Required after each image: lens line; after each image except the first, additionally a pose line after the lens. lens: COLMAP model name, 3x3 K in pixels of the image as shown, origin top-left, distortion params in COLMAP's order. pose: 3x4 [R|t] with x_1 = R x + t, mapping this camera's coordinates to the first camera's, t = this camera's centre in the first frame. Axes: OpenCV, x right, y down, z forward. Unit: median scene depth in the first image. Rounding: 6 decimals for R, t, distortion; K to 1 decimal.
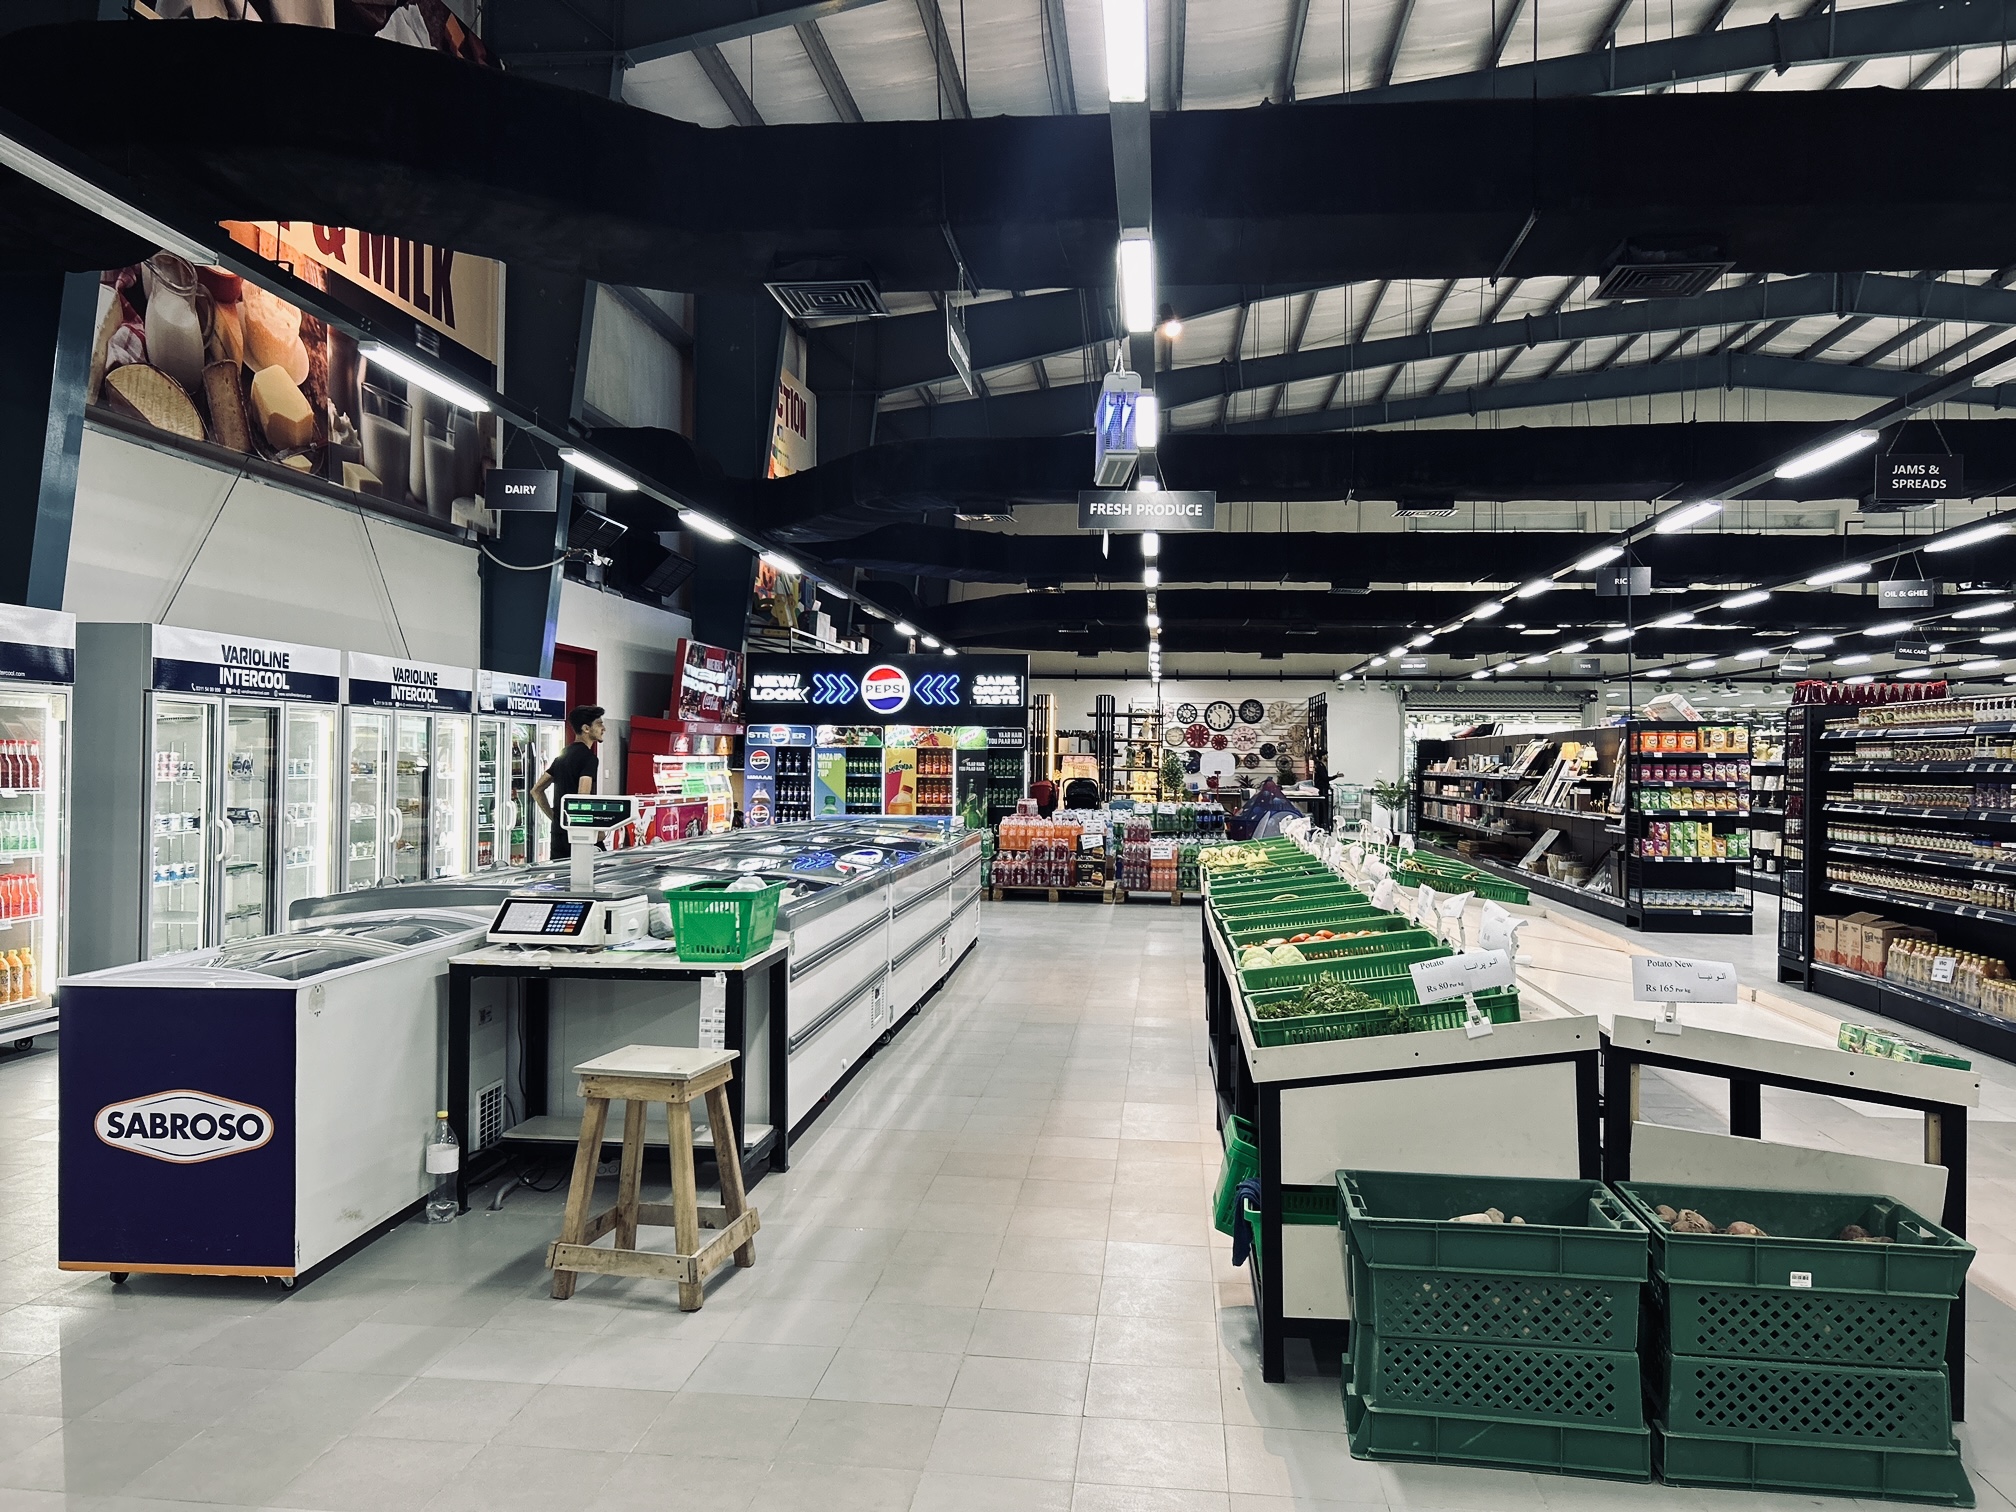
lens RADIAL K [[1514.9, 0, 1004.8], [0, 1514.9, 774.9], [0, 0, 1]] dist [0.059848, -0.074225]
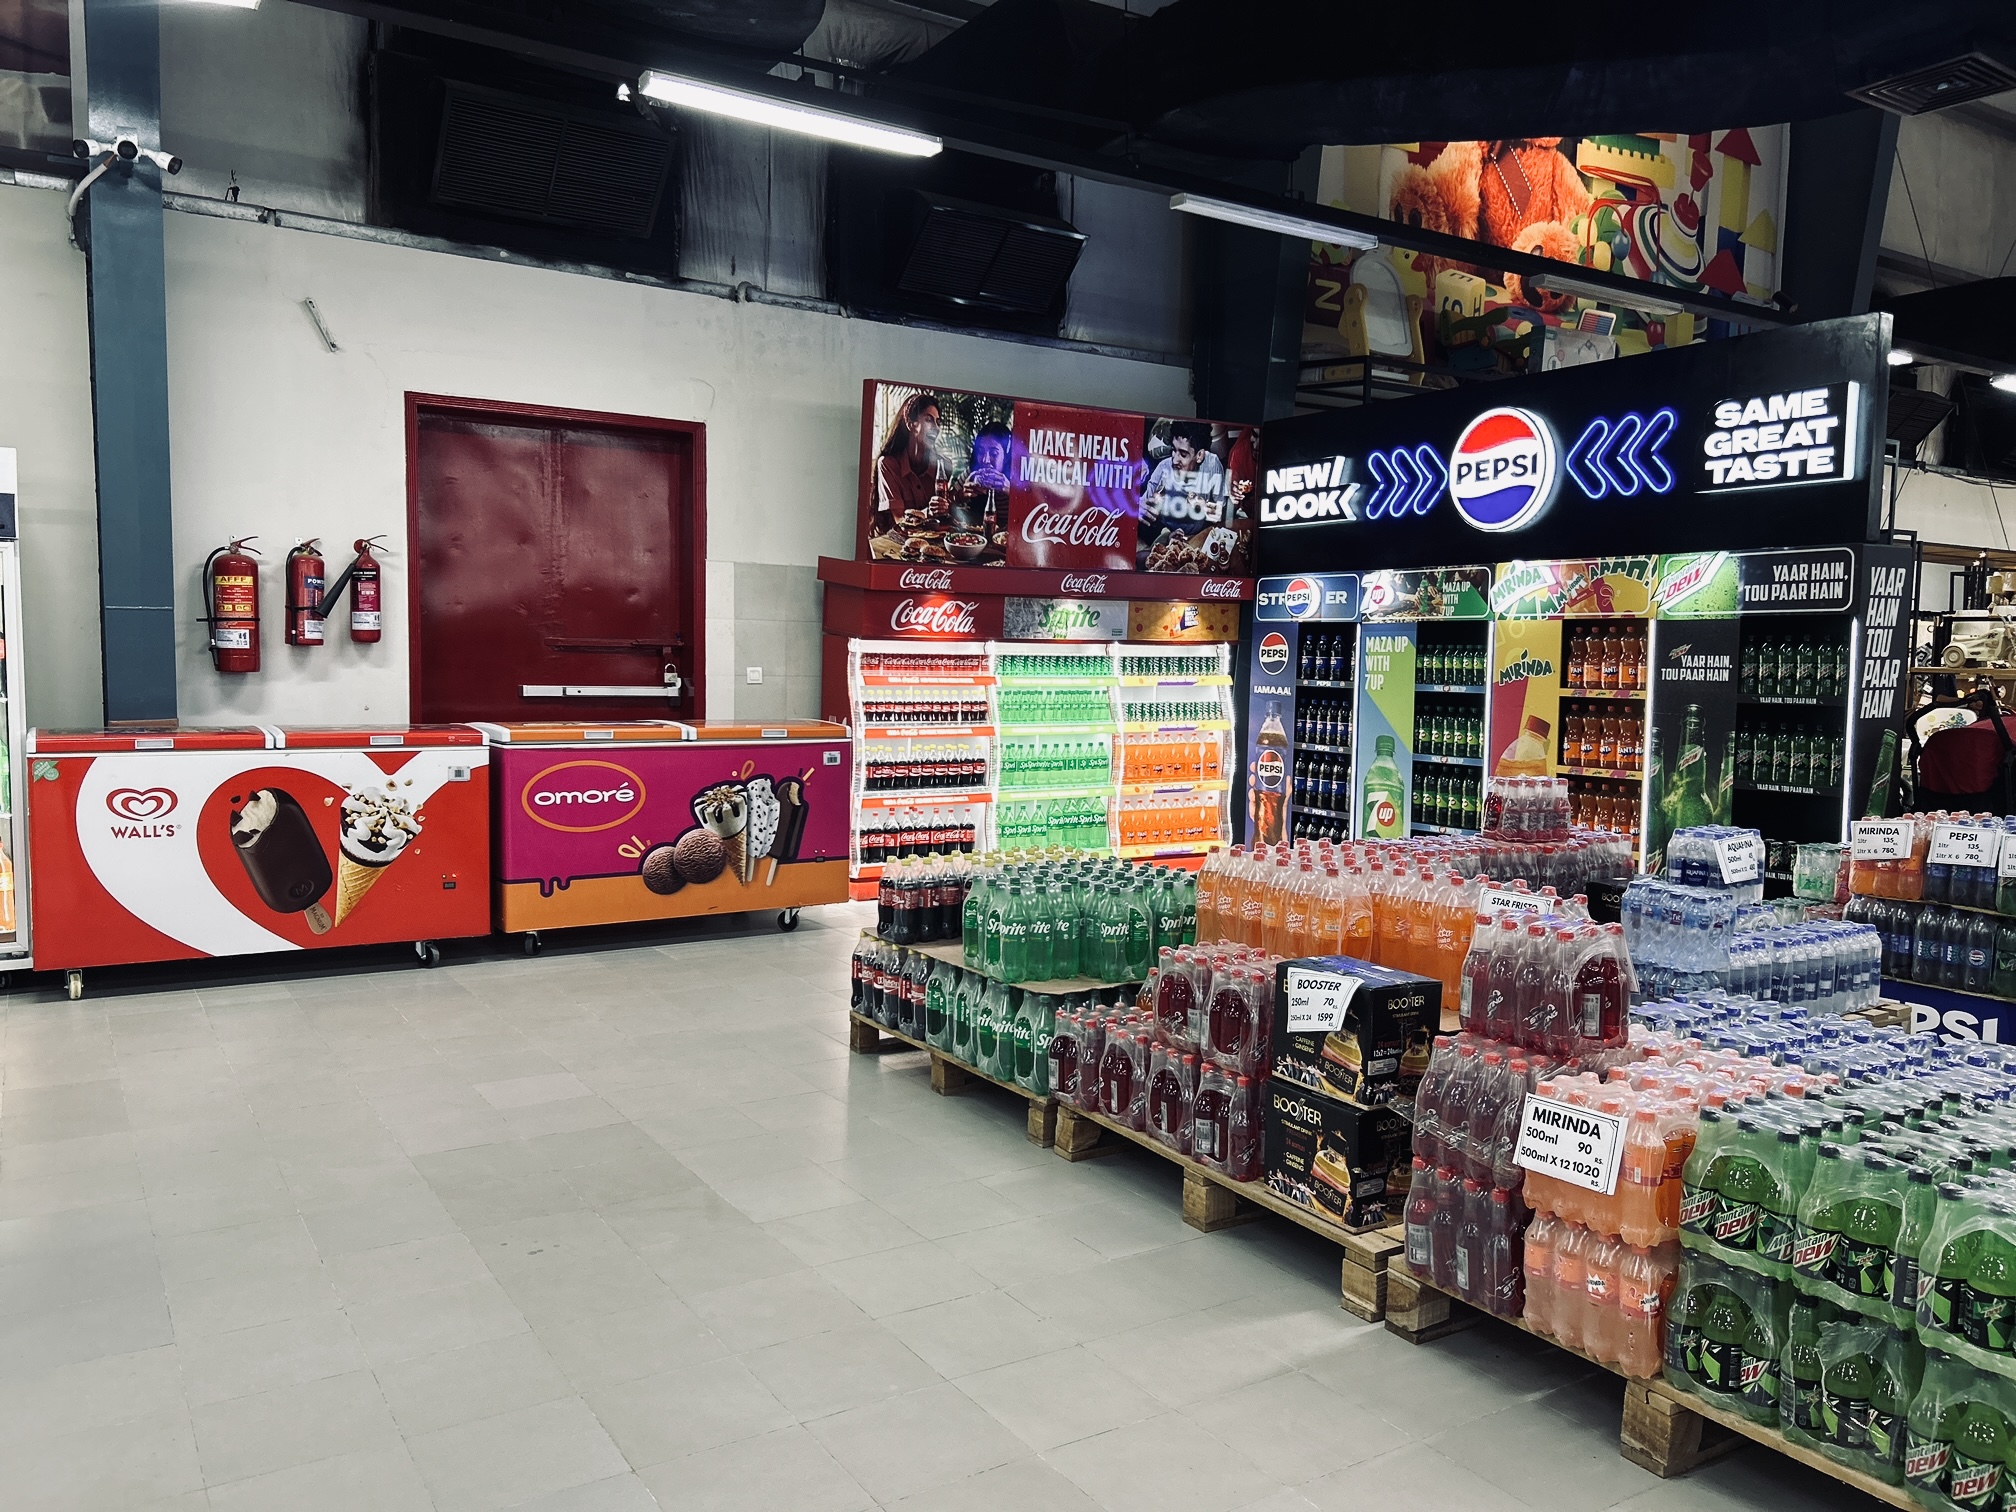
lens RADIAL K [[1514.9, 0, 1004.8], [0, 1514.9, 774.9], [0, 0, 1]] dist [0.059848, -0.074225]
pose [[0.627009, 0.060384, -0.776669, 0.164293], [-0.015506, 0.997761, 0.065055, -0.001570], [0.778858, -0.028747, 0.626541, 0.700082]]
